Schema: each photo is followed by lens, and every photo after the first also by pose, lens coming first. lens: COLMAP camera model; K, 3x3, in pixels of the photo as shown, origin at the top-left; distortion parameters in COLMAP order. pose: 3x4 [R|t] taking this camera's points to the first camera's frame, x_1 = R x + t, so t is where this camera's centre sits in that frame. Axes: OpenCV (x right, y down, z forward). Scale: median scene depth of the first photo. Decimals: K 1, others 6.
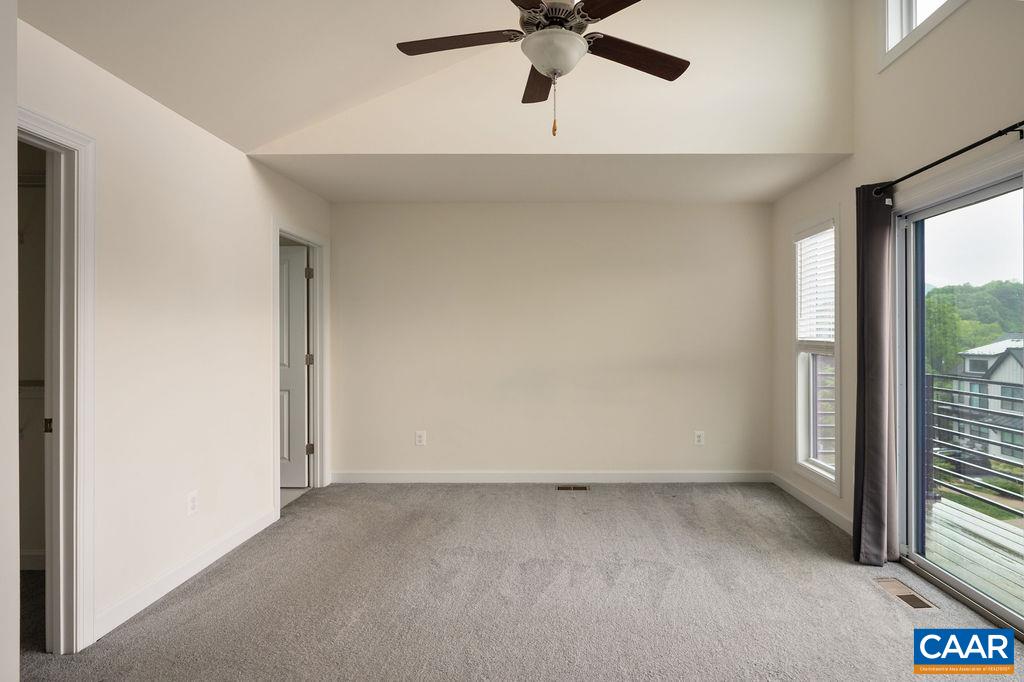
lens RADIAL K [[543.4, 0, 512.0], [0, 543.4, 341.0], [0, 0, 1]] dist [0.000619, 0.000325]
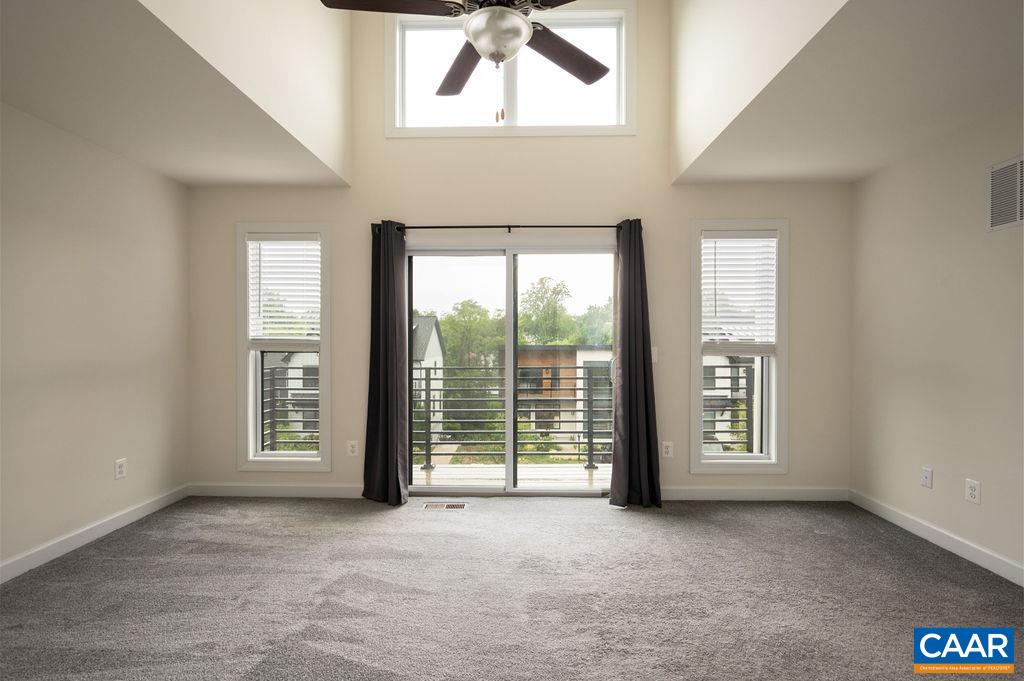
lens RADIAL K [[525.2, 0, 512.0], [0, 525.2, 340.5], [0, 0, 1]] dist [-0.001324, -0.000406]
pose [[-0.059117, -0.000042, 0.998251, -0.497559], [0.004216, 0.999991, 0.000291, 0.003655], [-0.998242, 0.004226, -0.059117, 0.598604]]
